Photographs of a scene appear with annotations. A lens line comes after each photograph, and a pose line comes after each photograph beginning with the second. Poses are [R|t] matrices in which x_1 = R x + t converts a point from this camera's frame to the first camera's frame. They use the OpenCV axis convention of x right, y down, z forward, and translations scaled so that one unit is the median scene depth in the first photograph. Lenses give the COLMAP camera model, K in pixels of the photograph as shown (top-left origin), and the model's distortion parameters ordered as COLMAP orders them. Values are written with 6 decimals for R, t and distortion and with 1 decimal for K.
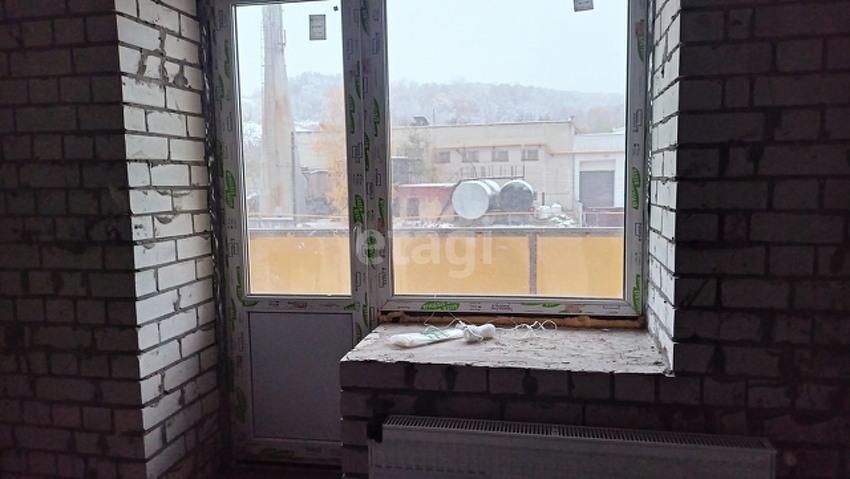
lens RADIAL K [[634.3, 0, 422.0], [0, 634.3, 233.4], [0, 0, 1]] dist [0.049433, -0.059071]
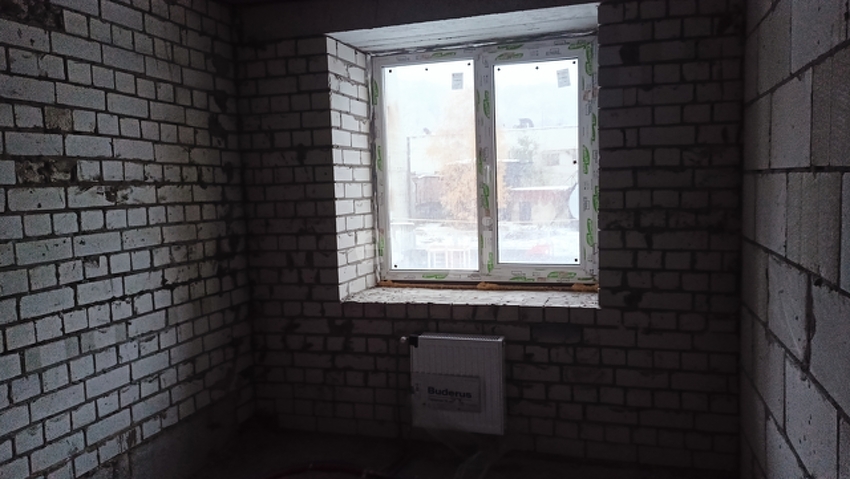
lens RADIAL K [[634.3, 0, 427.0], [0, 634.3, 238.7], [0, 0, 1]] dist [0.049433, -0.059071]
pose [[0.993473, -0.003773, -0.114002, -1.456381], [0.004034, 0.999990, 0.002056, -0.000286], [0.113993, -0.002503, 0.993478, -0.112863]]
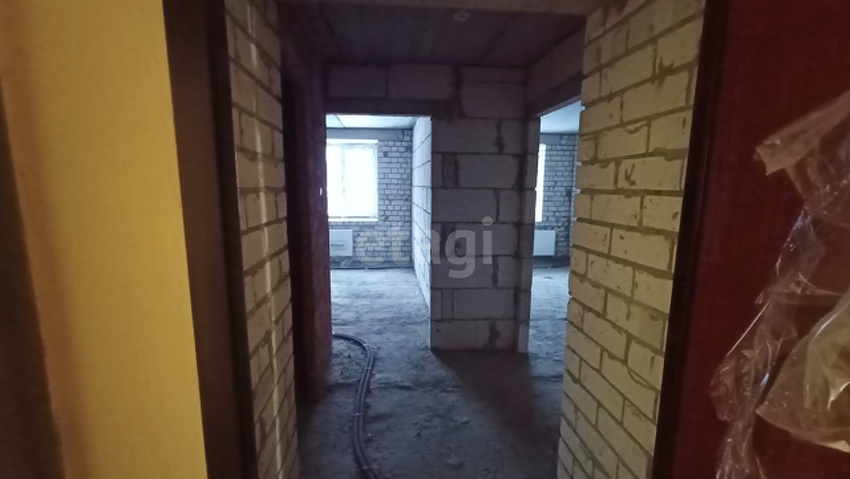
lens RADIAL K [[381.8, 0, 420.9], [0, 381.8, 239.8], [0, 0, 1]] dist [-0.005697, -0.000162]
pose [[0.965842, -0.012055, 0.258851, -1.813250], [0.000080, 0.998931, 0.046222, 0.230206], [-0.259132, -0.044623, 0.964811, -2.459890]]
